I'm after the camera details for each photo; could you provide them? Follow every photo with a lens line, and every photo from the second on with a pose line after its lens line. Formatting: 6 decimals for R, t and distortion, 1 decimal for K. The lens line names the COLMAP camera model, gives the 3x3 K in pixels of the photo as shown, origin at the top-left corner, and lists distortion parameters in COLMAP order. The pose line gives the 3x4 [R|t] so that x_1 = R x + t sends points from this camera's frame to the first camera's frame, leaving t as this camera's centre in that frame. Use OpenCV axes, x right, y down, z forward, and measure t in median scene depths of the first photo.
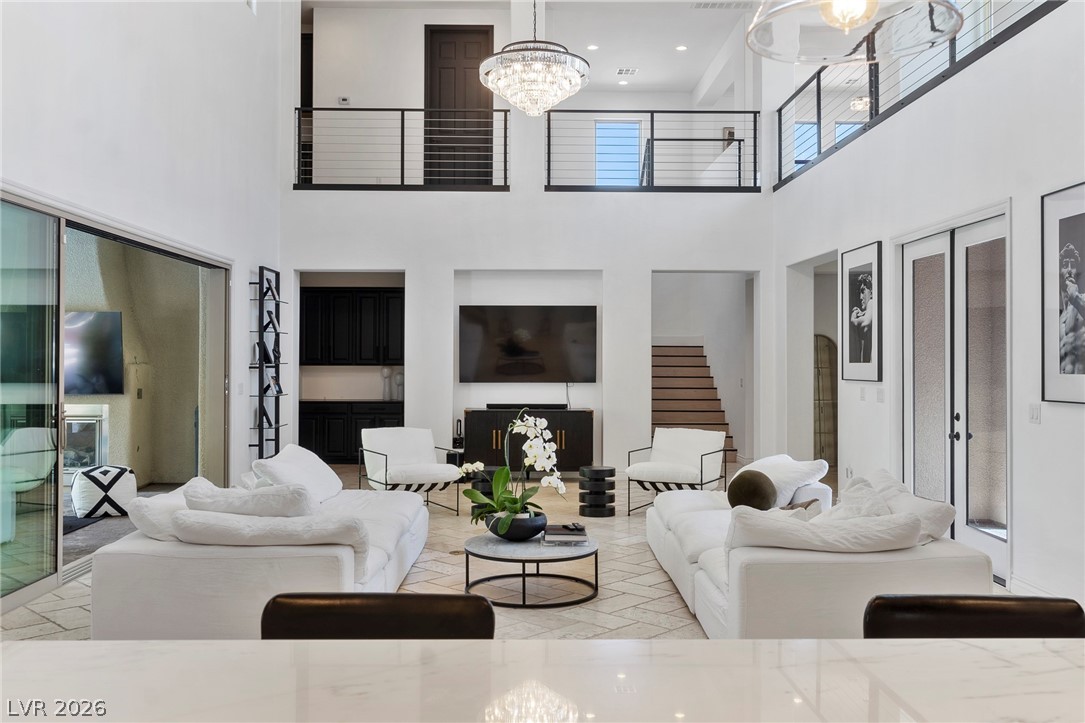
lens RADIAL K [[803.3, 0, 542.5], [0, 803.3, 361.5], [0, 0, 1]] dist [0.000043, 0.001598]
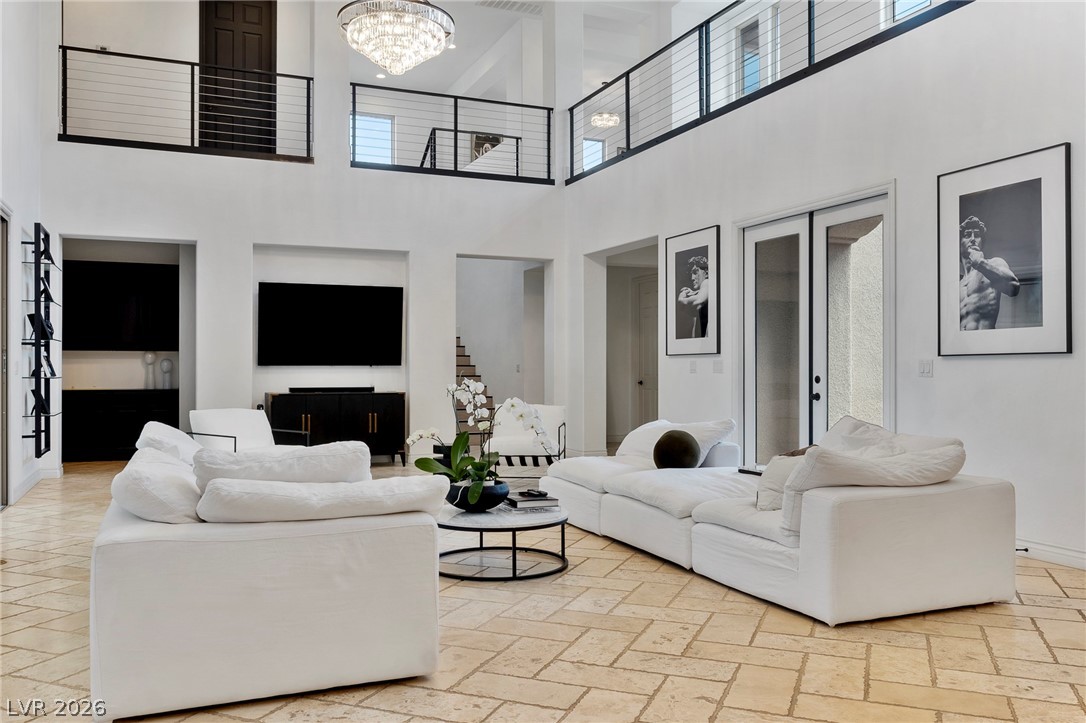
lens RADIAL K [[770.7, 0, 543.0], [0, 770.7, 361.5], [0, 0, 1]] dist [-0.002632, -0.000563]
pose [[0.945258, -0.003884, 0.326302, -0.141981], [0.001234, 0.999965, 0.008326, 0.025368], [-0.326323, -0.007467, 0.945229, 0.081751]]
